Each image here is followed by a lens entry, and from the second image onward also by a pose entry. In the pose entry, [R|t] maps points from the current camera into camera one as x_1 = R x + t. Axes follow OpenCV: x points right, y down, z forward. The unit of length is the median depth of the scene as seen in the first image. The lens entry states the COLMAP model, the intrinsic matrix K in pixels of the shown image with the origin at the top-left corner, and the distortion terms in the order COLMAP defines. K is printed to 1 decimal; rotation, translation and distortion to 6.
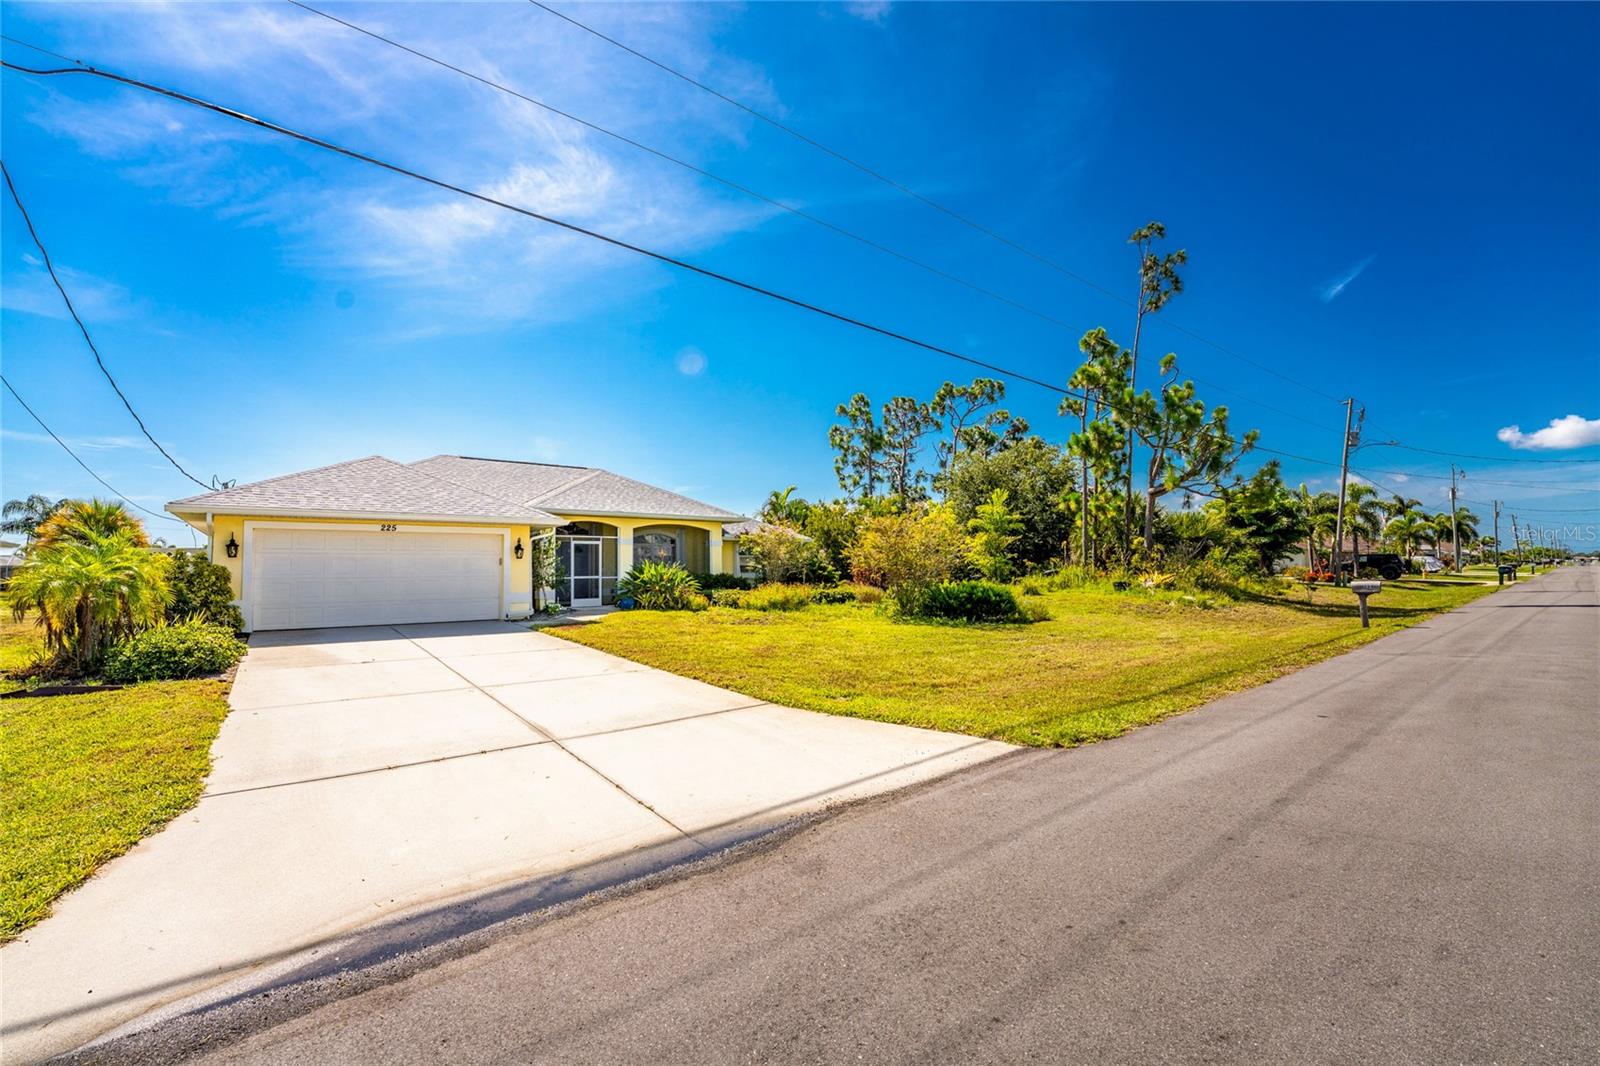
lens RADIAL K [[662.6, 0, 791.8], [0, 662.6, 532.0], [0, 0, 1]] dist [-0.016127, -0.000643]
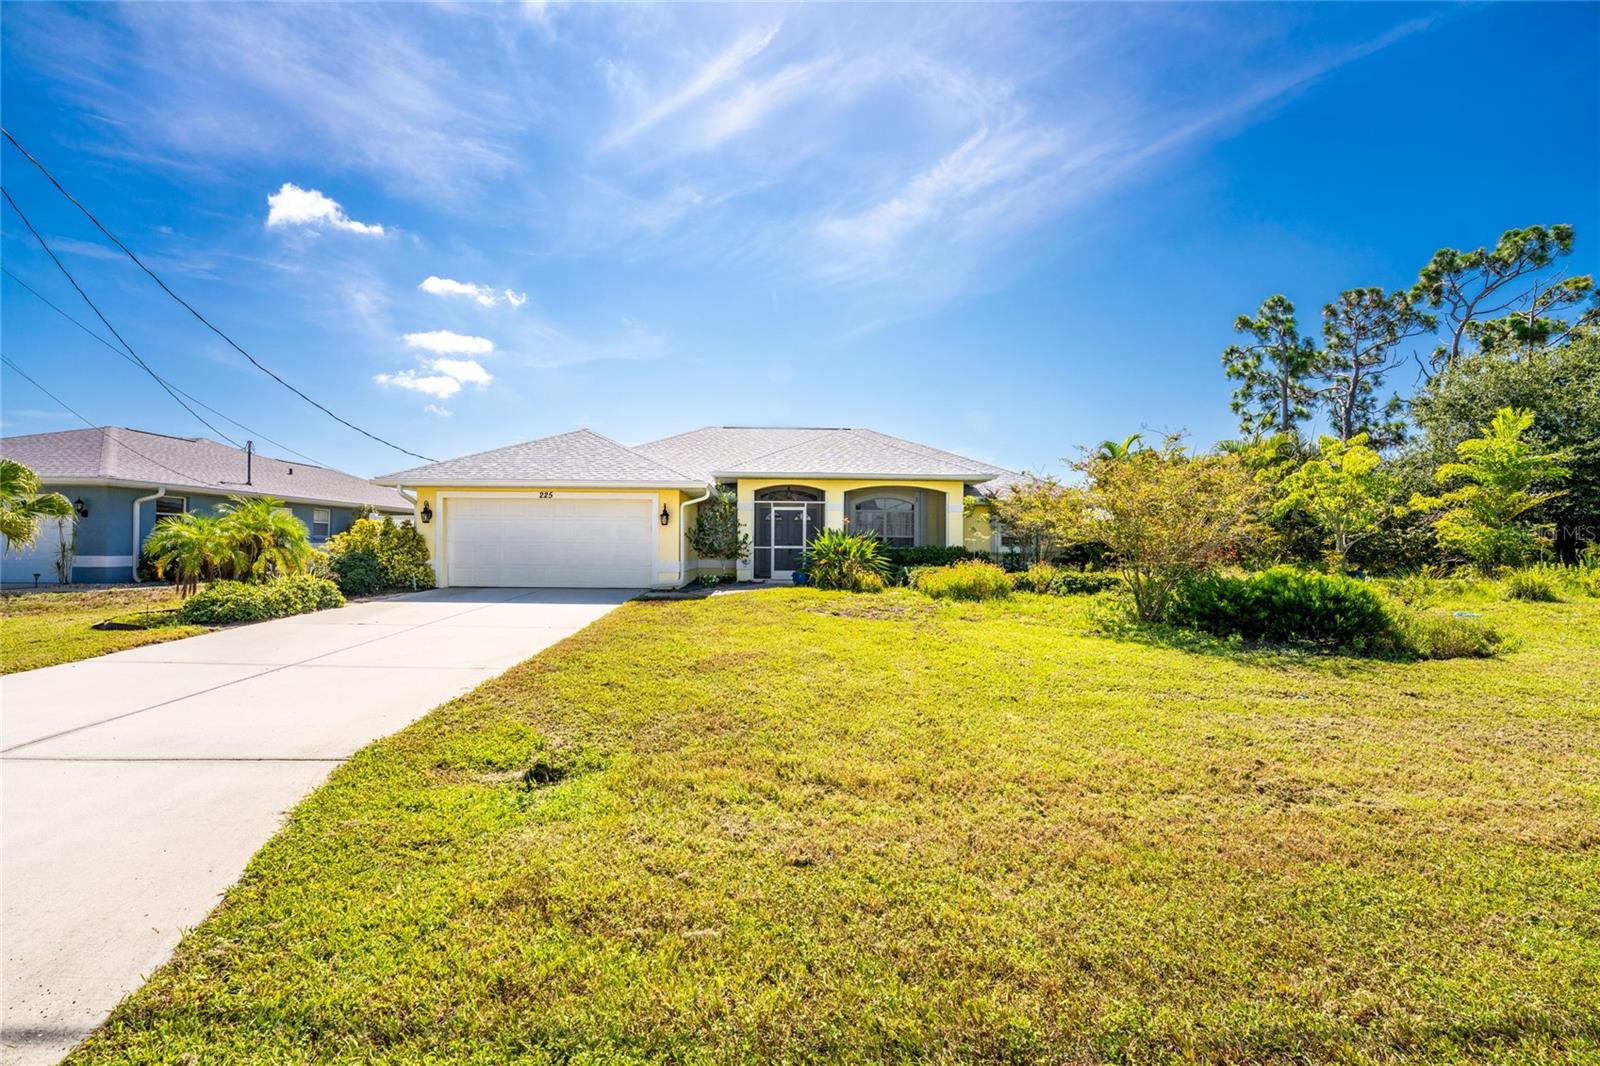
lens RADIAL K [[662.6, 0, 779.5], [0, 662.6, 531.7], [0, 0, 1]] dist [-0.016127, -0.000643]
pose [[0.804200, 0.008004, -0.594305, 0.165602], [0.017719, 0.999142, 0.037433, 0.010390], [0.594095, -0.040634, 0.803368, 0.208938]]
